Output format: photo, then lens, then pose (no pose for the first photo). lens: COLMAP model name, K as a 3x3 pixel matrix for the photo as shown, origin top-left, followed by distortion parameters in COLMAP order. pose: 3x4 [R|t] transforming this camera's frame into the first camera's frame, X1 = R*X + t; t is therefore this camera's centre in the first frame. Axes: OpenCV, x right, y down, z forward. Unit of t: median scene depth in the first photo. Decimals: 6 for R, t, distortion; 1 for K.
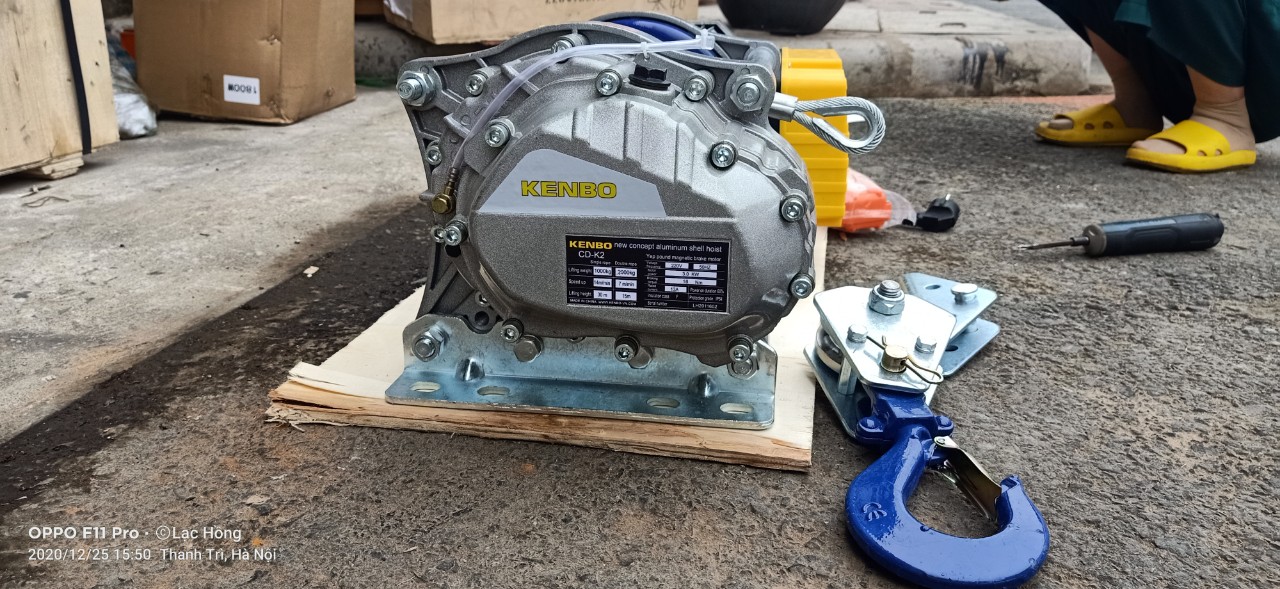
lens RADIAL K [[967.0, 0, 646.9], [0, 967.0, 267.1], [0, 0, 1]] dist [0.102635, -0.163911]
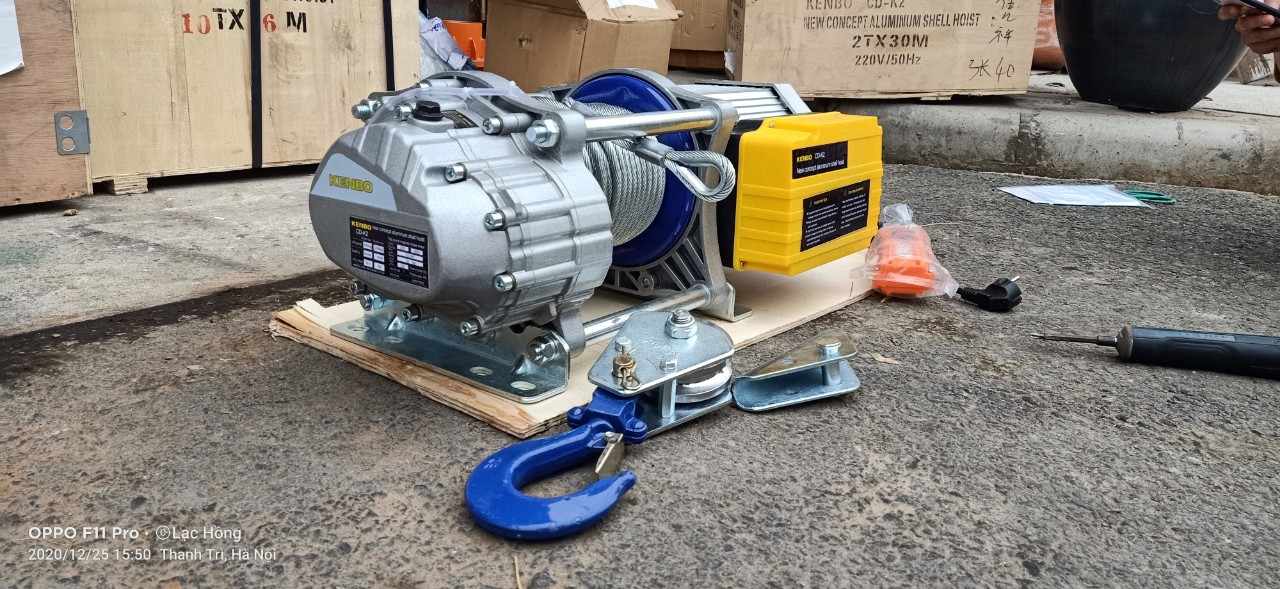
lens RADIAL K [[967.0, 0, 646.9], [0, 967.0, 267.1], [0, 0, 1]] dist [0.102635, -0.163911]
pose [[0.873238, 0.145748, -0.464987, 0.945443], [-0.171854, 0.985023, -0.013987, -0.014782], [0.455984, 0.092124, 0.885207, -0.039772]]
